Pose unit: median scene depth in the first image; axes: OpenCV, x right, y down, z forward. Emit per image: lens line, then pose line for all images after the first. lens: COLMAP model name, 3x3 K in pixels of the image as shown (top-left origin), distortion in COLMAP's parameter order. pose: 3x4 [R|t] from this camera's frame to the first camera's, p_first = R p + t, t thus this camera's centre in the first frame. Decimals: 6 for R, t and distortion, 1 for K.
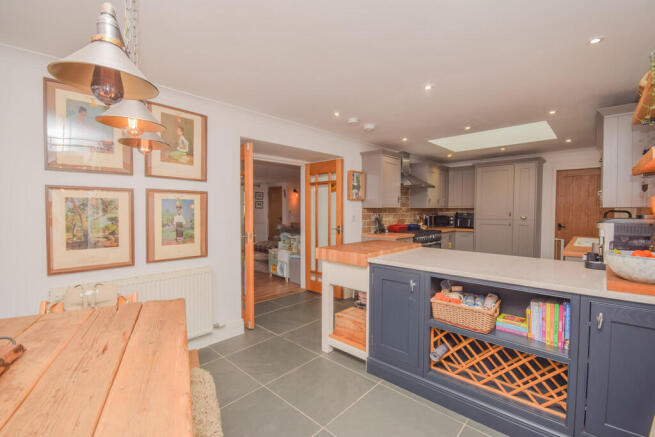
lens RADIAL K [[294.1, 0, 325.1], [0, 294.1, 217.3], [0, 0, 1]] dist [-0.004763, -0.001755]
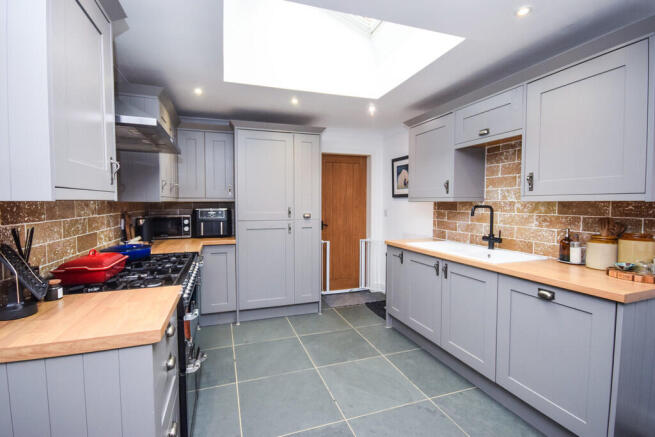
lens RADIAL K [[301.5, 0, 328.9], [0, 301.5, 219.6], [0, 0, 1]] dist [0.001852, -0.000096]
pose [[0.451142, -0.049317, 0.891089, 0.075489], [0.023595, 0.998782, 0.043332, -0.018803], [-0.892140, 0.001476, 0.451756, 0.595603]]
